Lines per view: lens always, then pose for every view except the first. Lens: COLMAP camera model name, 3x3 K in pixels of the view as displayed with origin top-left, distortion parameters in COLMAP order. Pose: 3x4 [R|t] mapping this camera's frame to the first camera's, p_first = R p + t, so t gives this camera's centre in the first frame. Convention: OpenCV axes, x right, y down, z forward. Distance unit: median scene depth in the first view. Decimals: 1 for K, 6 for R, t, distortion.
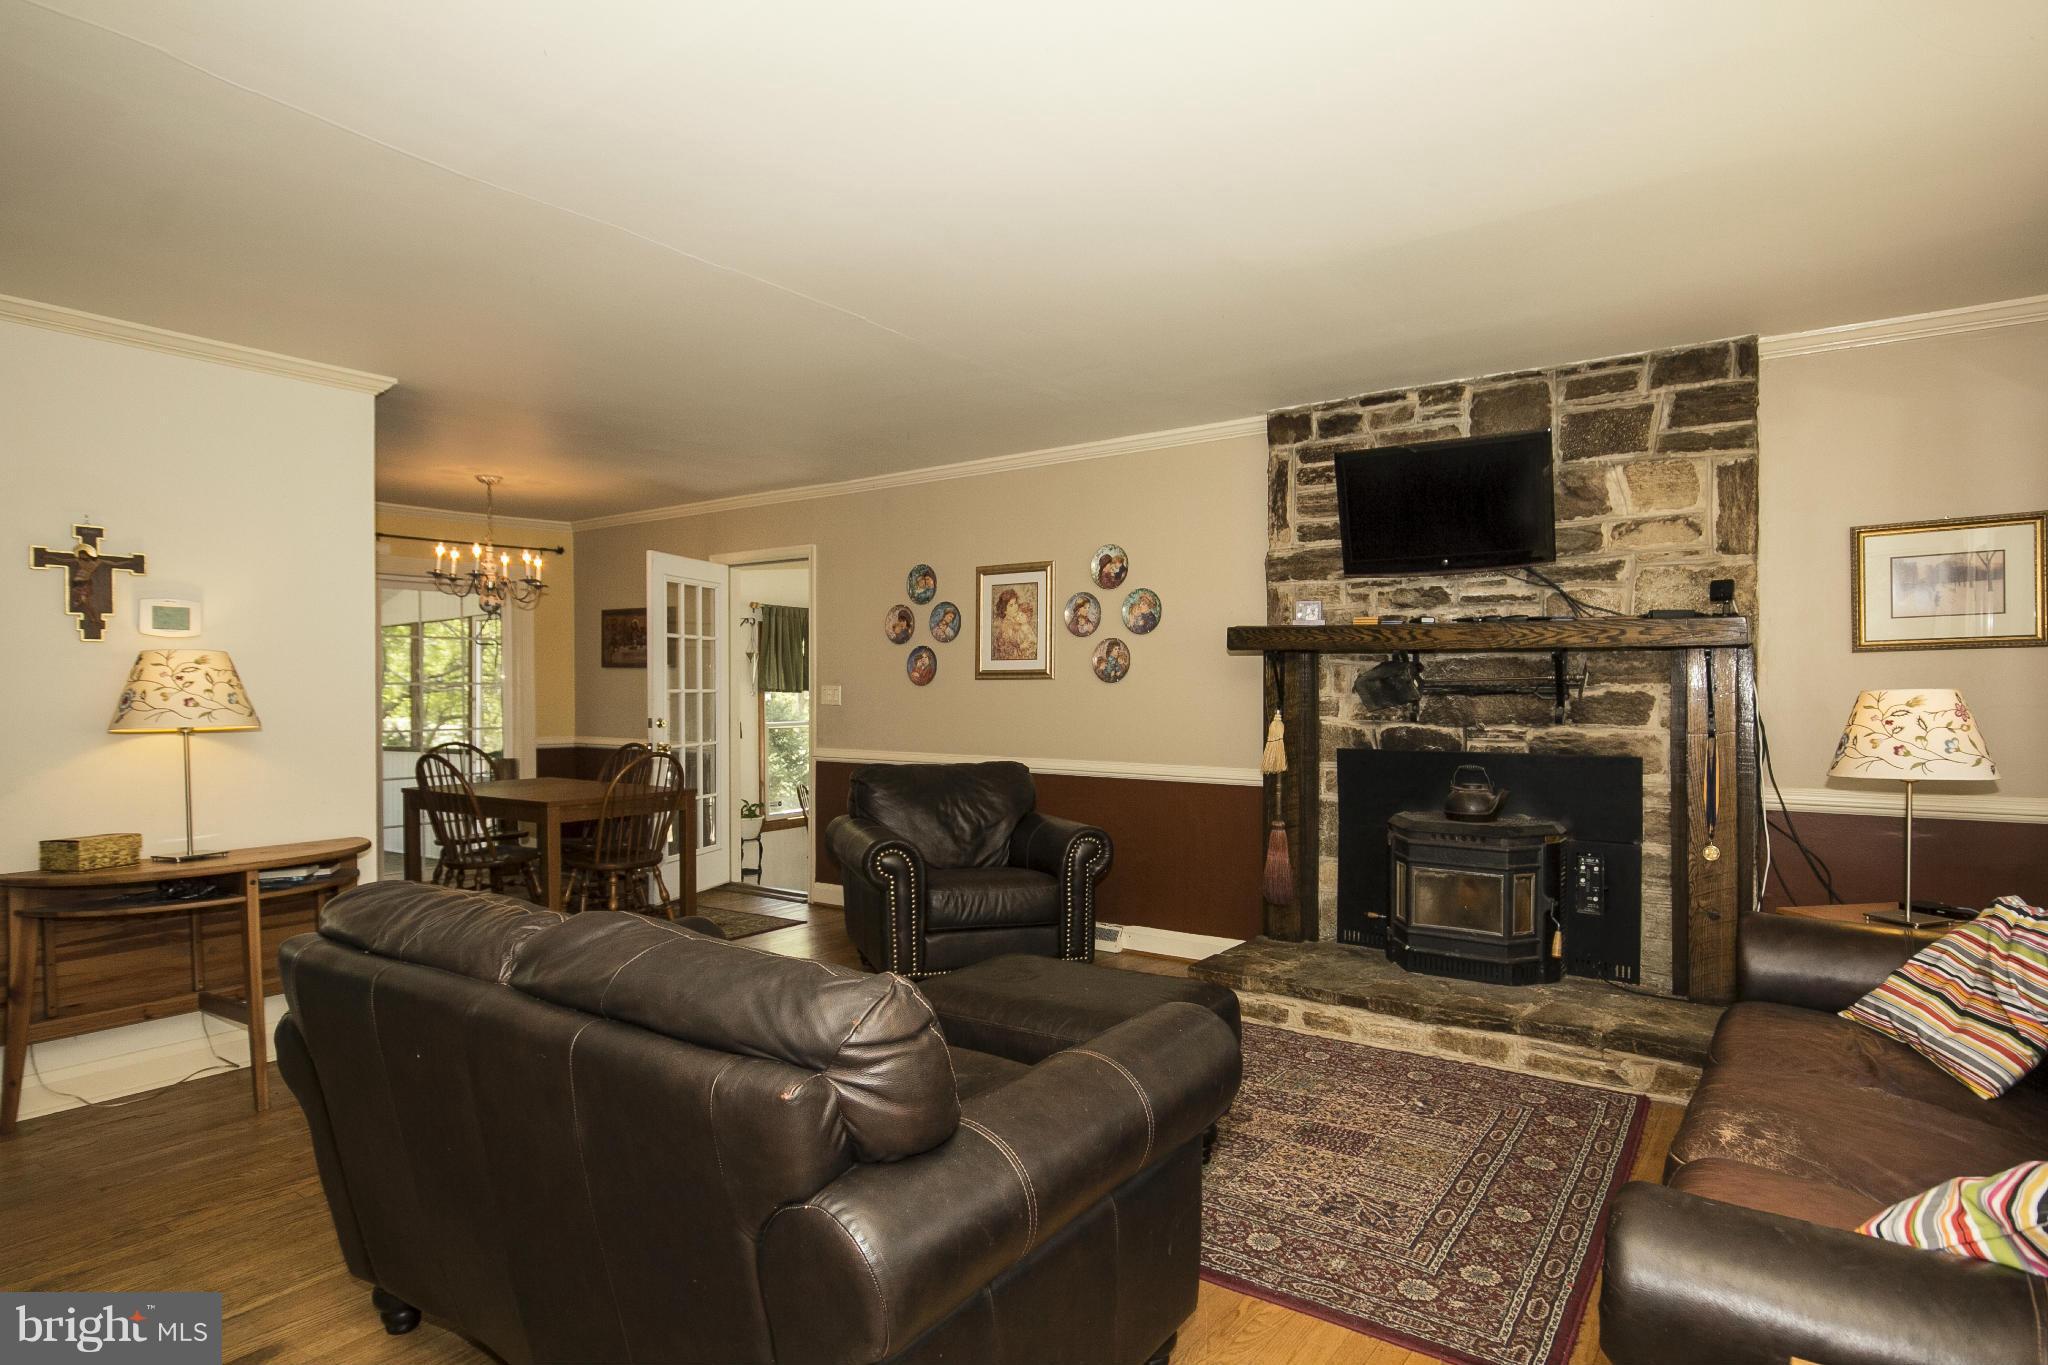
lens RADIAL K [[1098.1, 0, 1018.8], [0, 1098.1, 704.7], [0, 0, 1]] dist [-0.038021, 0.050009]
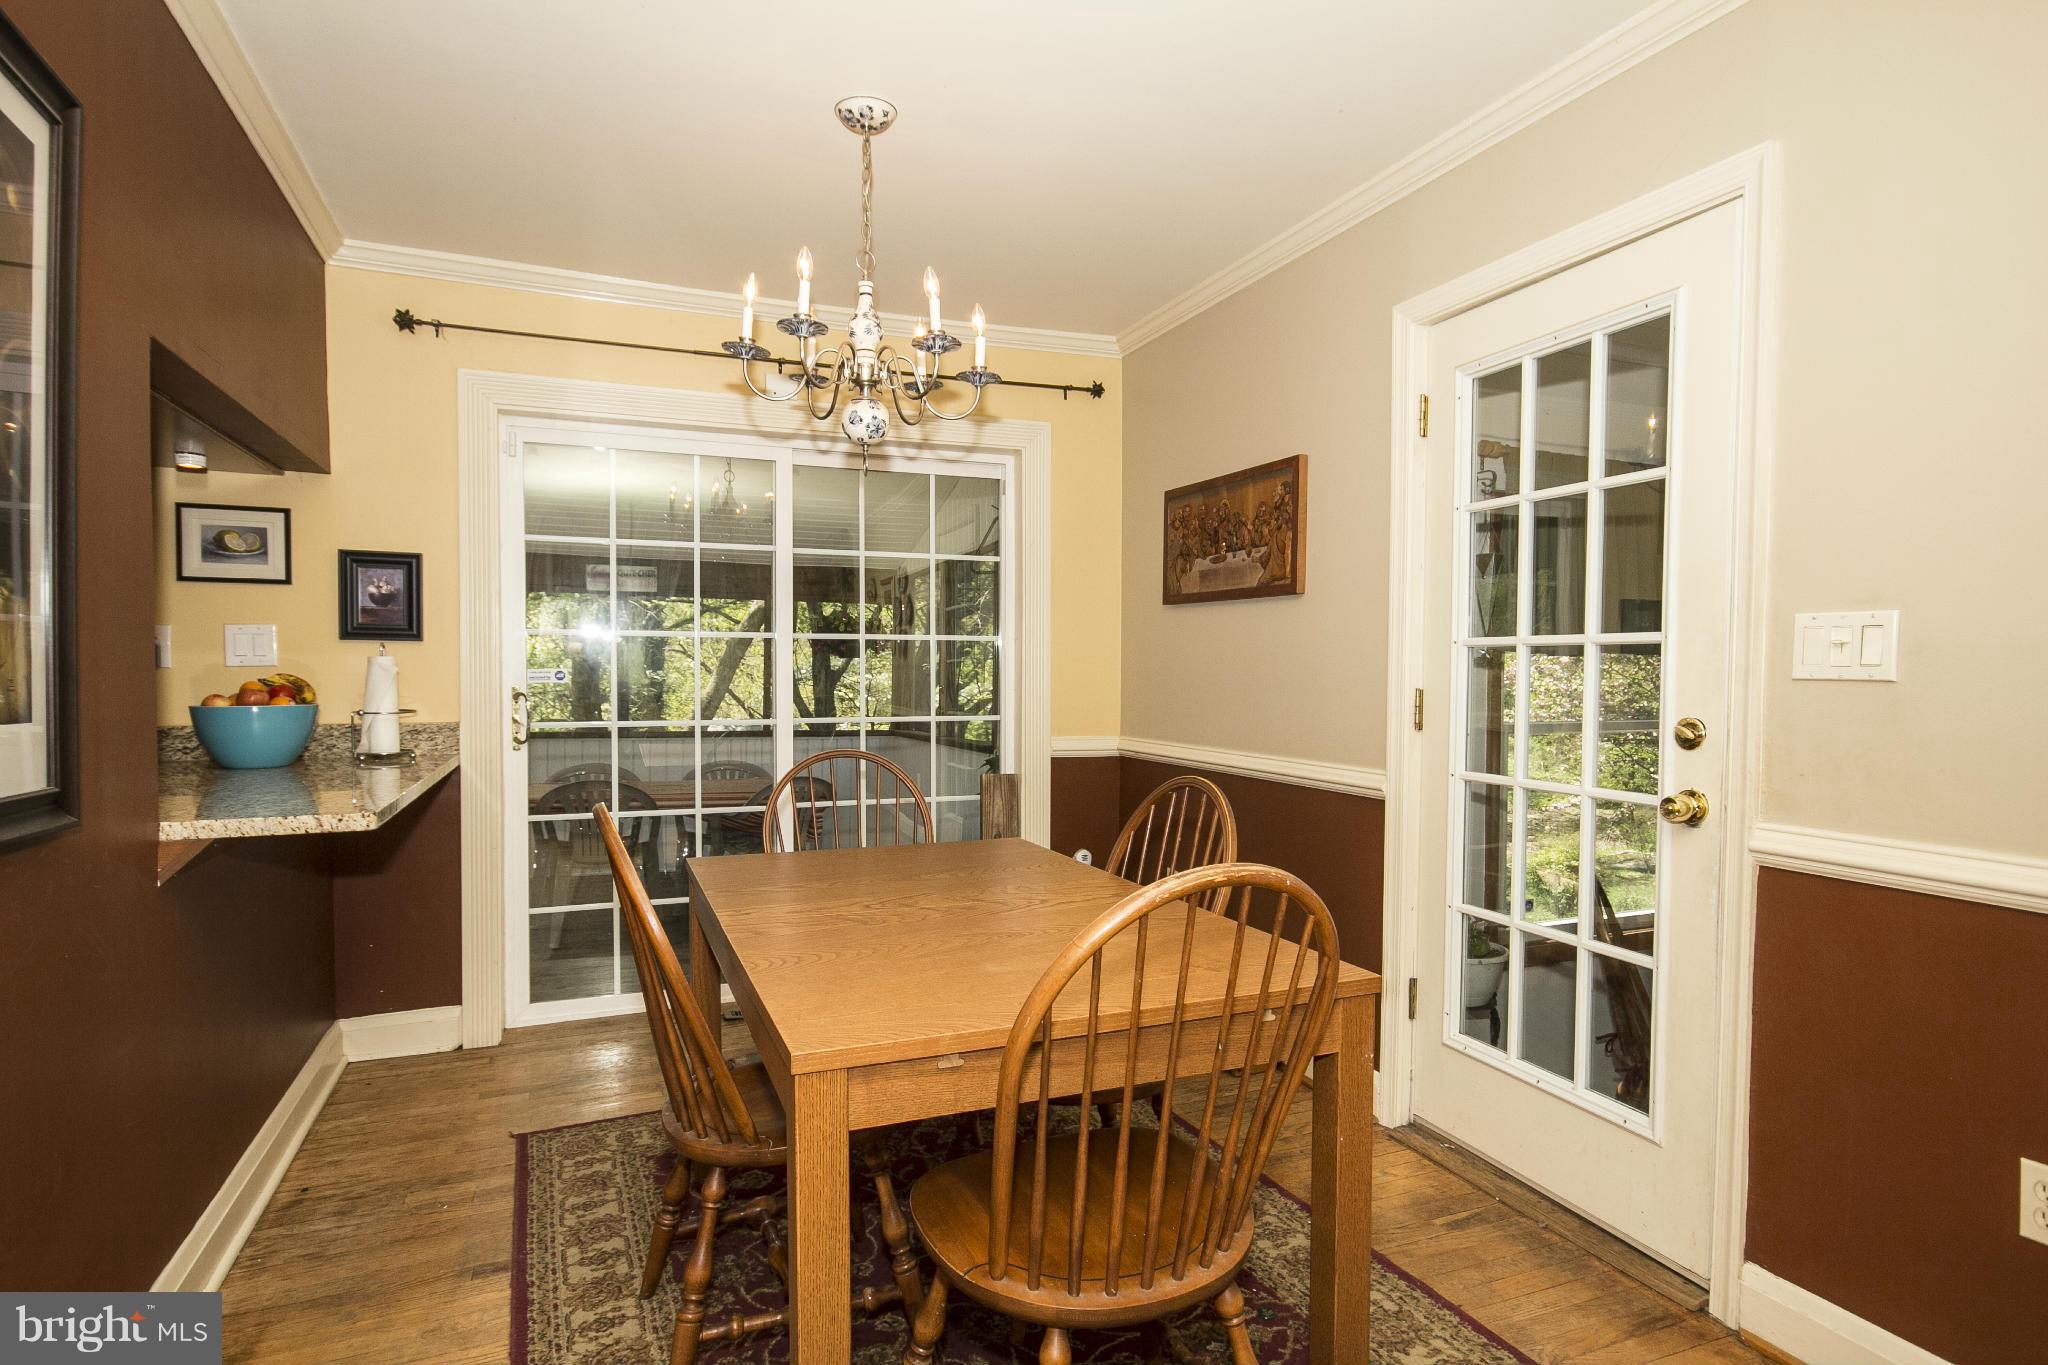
lens RADIAL K [[1054.4, 0, 1020.0], [0, 1054.4, 681.5], [0, 0, 1]] dist [-0.003520, 0.000493]
pose [[0.844364, 0.016669, -0.535511, -0.175943], [-0.021211, 0.999772, -0.002324, 0.004246], [0.535350, 0.013321, 0.844525, 0.555741]]
